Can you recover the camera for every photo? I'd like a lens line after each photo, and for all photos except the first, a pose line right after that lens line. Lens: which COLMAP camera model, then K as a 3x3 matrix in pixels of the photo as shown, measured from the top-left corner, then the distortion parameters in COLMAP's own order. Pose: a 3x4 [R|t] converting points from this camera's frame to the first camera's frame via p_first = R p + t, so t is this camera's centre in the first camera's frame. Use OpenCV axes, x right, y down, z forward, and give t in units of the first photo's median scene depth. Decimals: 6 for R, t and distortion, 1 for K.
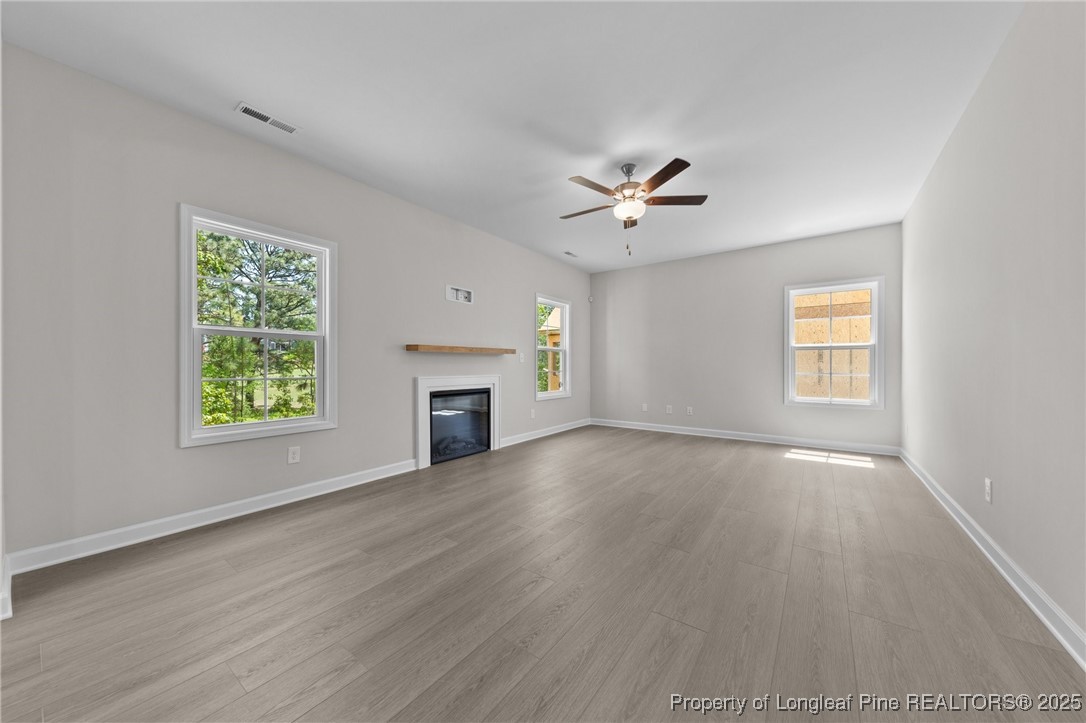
lens RADIAL K [[379.3, 0, 535.8], [0, 379.3, 365.1], [0, 0, 1]] dist [0.008881, -0.001064]
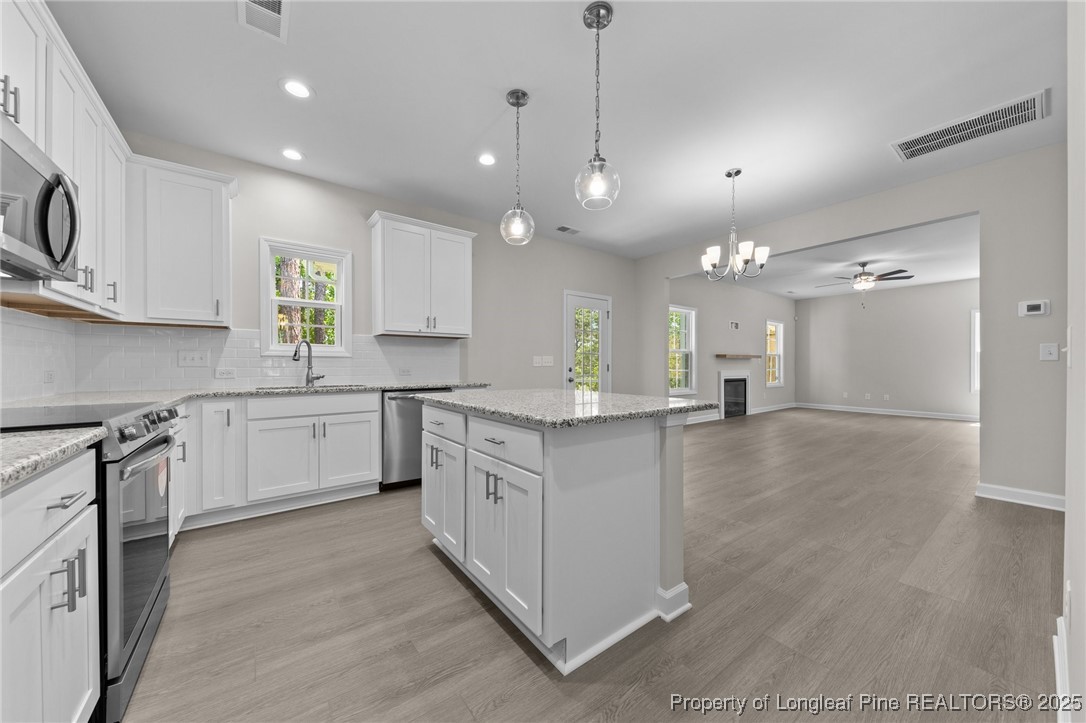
lens RADIAL K [[379.3, 0, 534.6], [0, 379.3, 364.0], [0, 0, 1]] dist [0.008881, -0.001064]
pose [[0.957304, 0.003251, -0.289066, -0.590227], [-0.003371, 0.999994, 0.000084, -0.000910], [0.289065, 0.000894, 0.957309, -0.998174]]
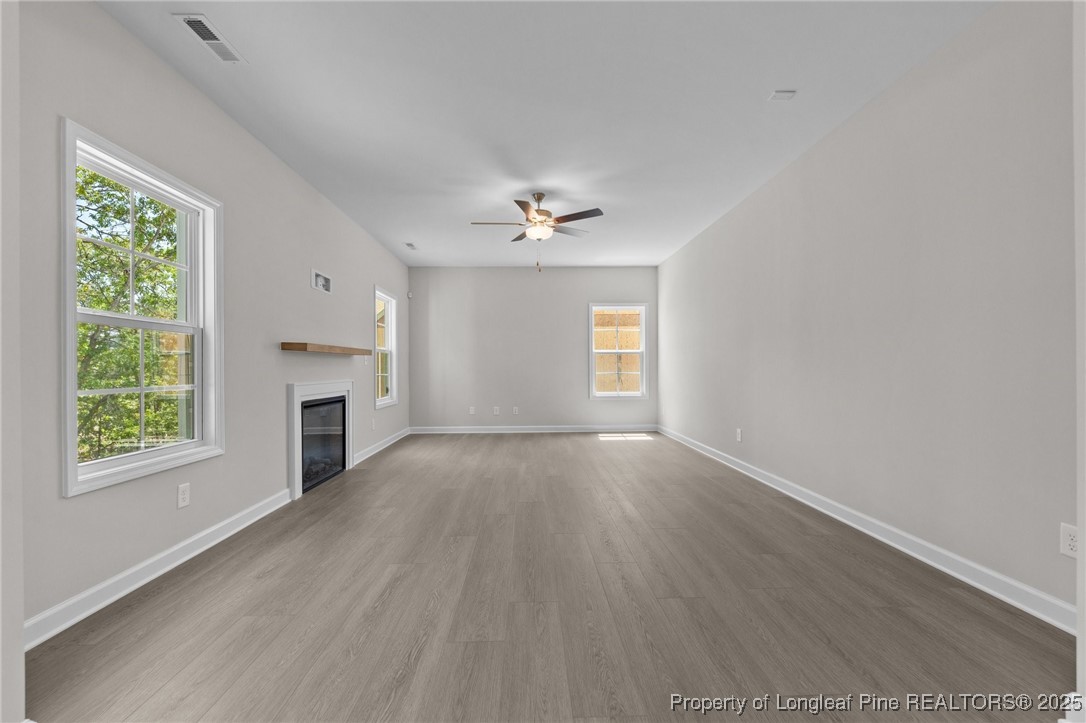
lens RADIAL K [[454.6, 0, 539.0], [0, 454.6, 363.9], [0, 0, 1]] dist [0.010709, -0.000894]
pose [[0.785445, 0.001117, 0.618930, -0.446963], [0.004923, 0.999955, -0.008052, 0.000999], [-0.618912, 0.009371, 0.785405, -0.056884]]
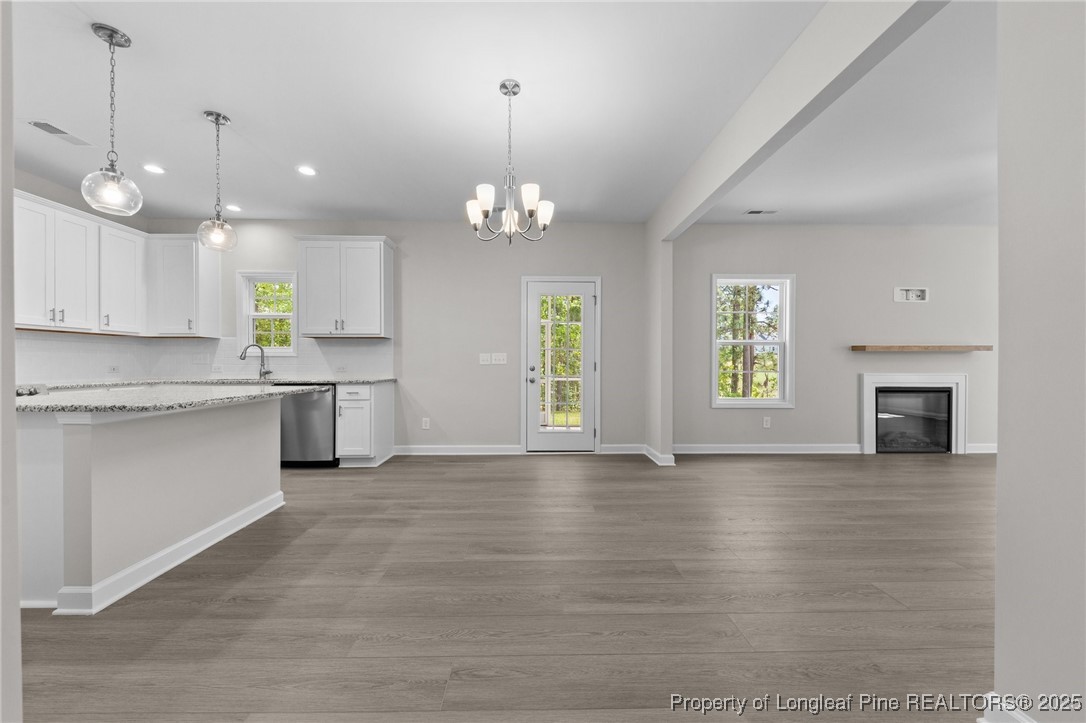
lens RADIAL K [[395.0, 0, 536.3], [0, 395.0, 365.1], [0, 0, 1]] dist [0.000859, -0.001348]
pose [[0.611733, 0.007346, -0.791030, 0.026759], [-0.002058, 0.999968, 0.007695, -0.000832], [0.791061, -0.003079, 0.611729, -0.464608]]
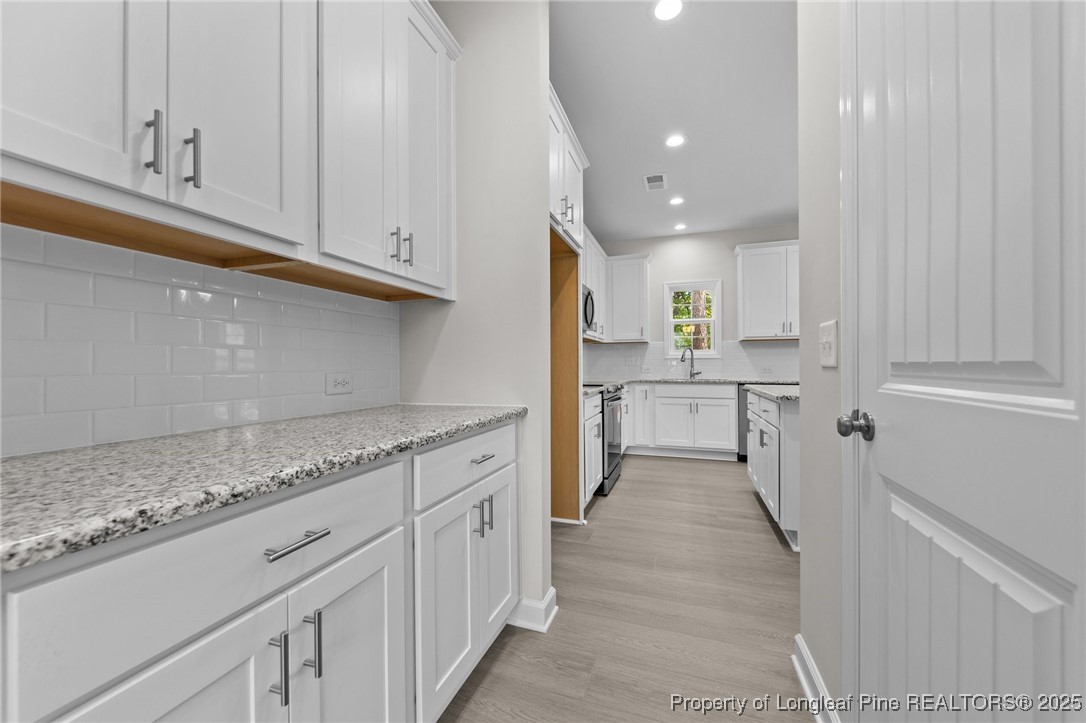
lens RADIAL K [[416.0, 0, 544.1], [0, 416.0, 364.0], [0, 0, 1]] dist [0.000612, 0.000027]
pose [[0.318395, 0.001868, -0.947956, -0.236012], [0.002004, 0.999994, 0.002644, -0.002795], [0.947956, -0.002742, 0.318389, -1.189249]]
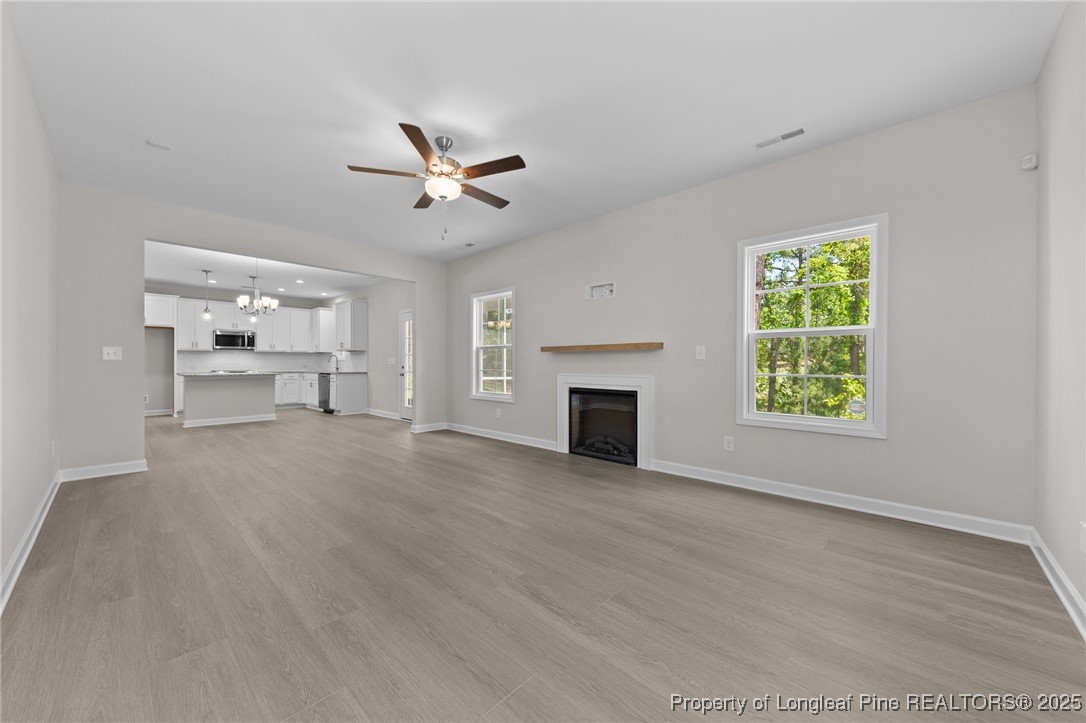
lens RADIAL K [[395.0, 0, 544.6], [0, 395.0, 364.8], [0, 0, 1]] dist [0.000859, -0.001348]
pose [[-0.102126, 0.000940, -0.994771, 0.828044], [-0.001976, 0.999997, 0.001147, 0.003465], [0.994770, 0.002083, -0.102124, 0.976380]]
